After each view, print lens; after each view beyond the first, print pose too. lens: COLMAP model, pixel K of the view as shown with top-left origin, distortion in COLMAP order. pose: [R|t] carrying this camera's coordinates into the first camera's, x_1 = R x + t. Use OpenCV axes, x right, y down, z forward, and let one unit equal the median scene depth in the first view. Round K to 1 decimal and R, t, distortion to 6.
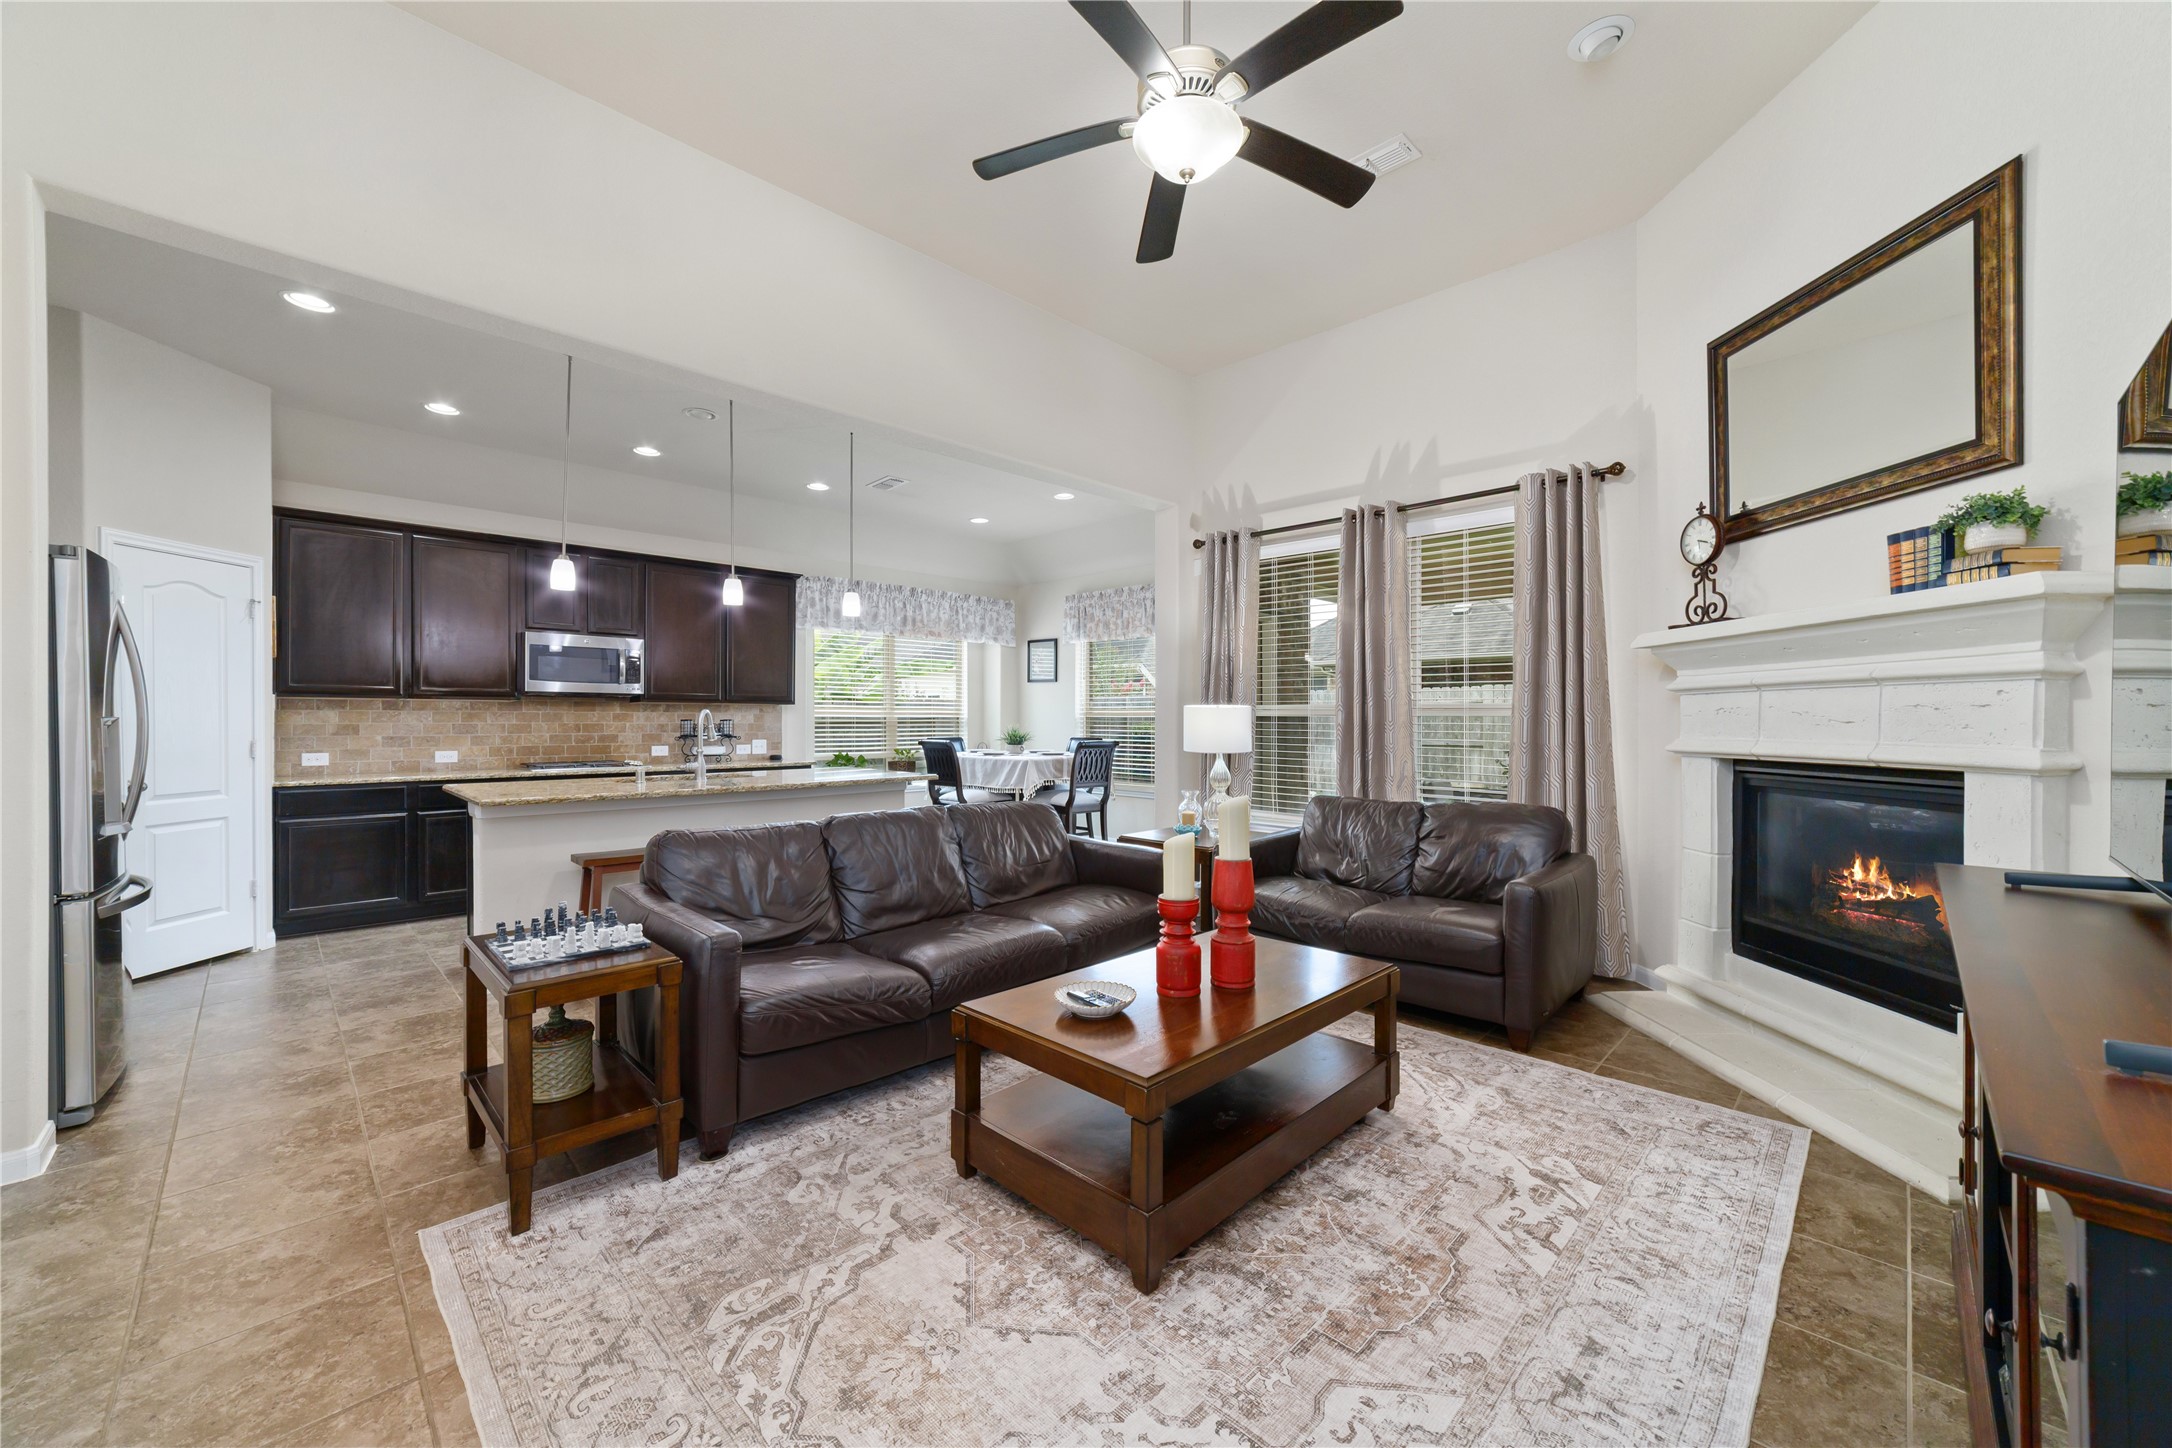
lens RADIAL K [[829.4, 0, 1089.7], [0, 829.4, 722.5], [0, 0, 1]] dist [-0.016950, 0.005557]
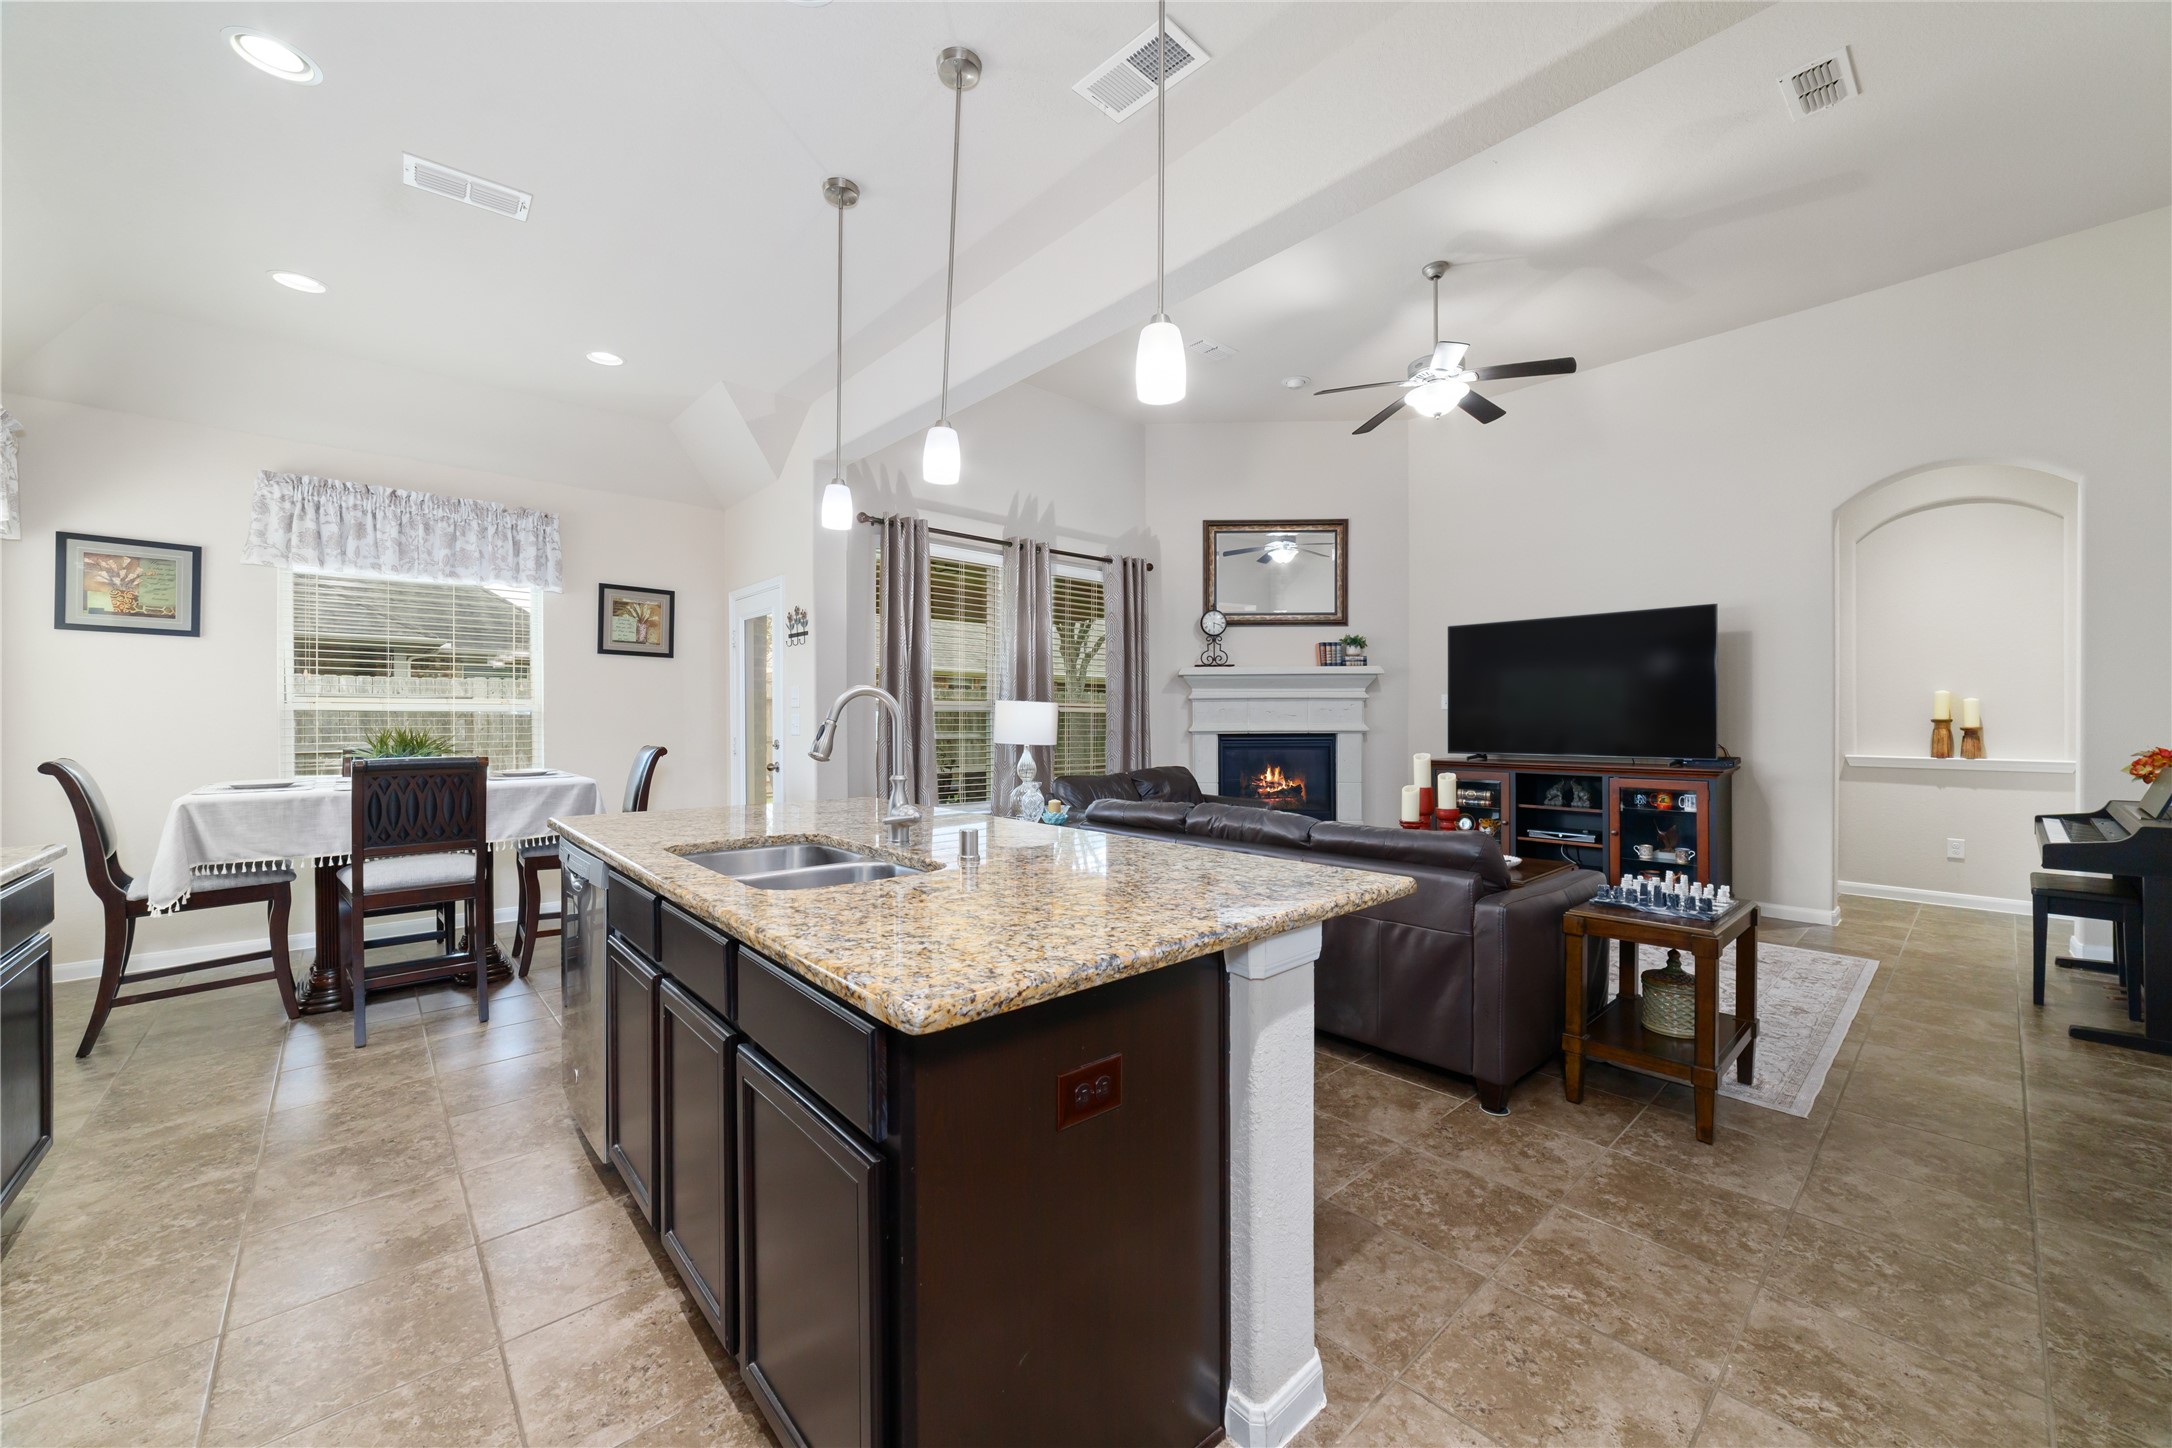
lens RADIAL K [[829.4, 0, 1093.8], [0, 829.4, 718.4], [0, 0, 1]] dist [-0.016950, 0.005557]
pose [[0.057836, -0.007437, 0.998298, -0.754259], [0.002972, 0.999969, 0.007277, -0.005563], [-0.998322, 0.002546, 0.057857, 0.710766]]
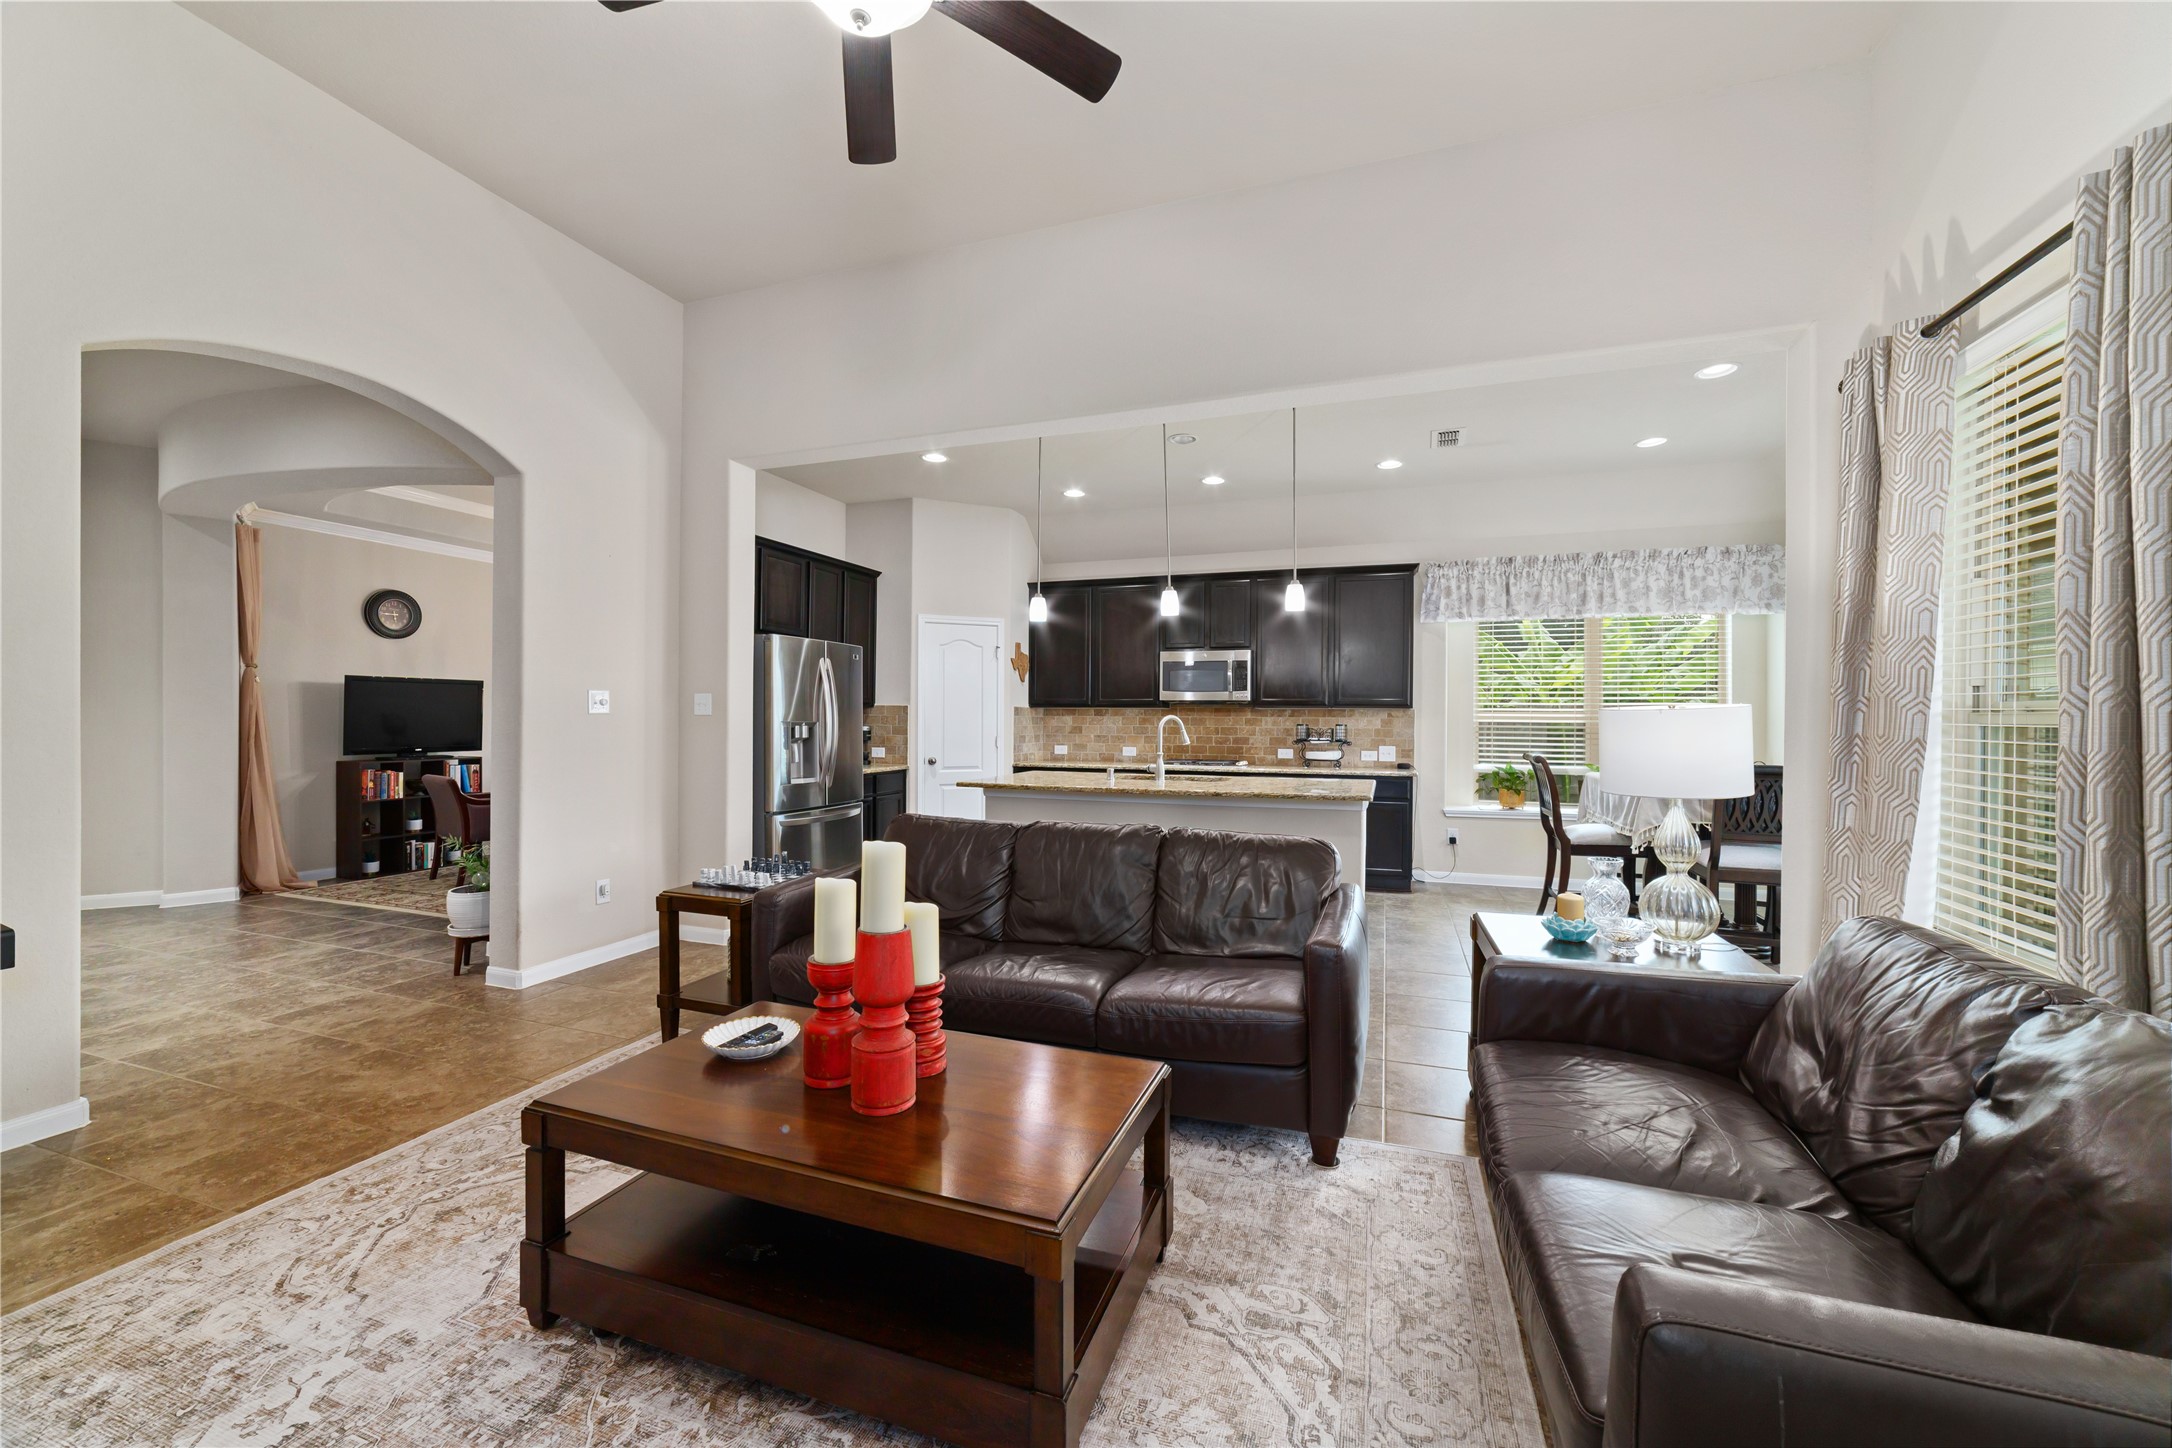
lens RADIAL K [[829.4, 0, 1100.0], [0, 829.4, 717.8], [0, 0, 1]] dist [-0.016950, 0.005557]
pose [[0.431305, 0.000337, -0.902206, 0.392658], [-0.009025, 0.999952, -0.003941, -0.006187], [0.902161, 0.009842, 0.431287, 0.378981]]
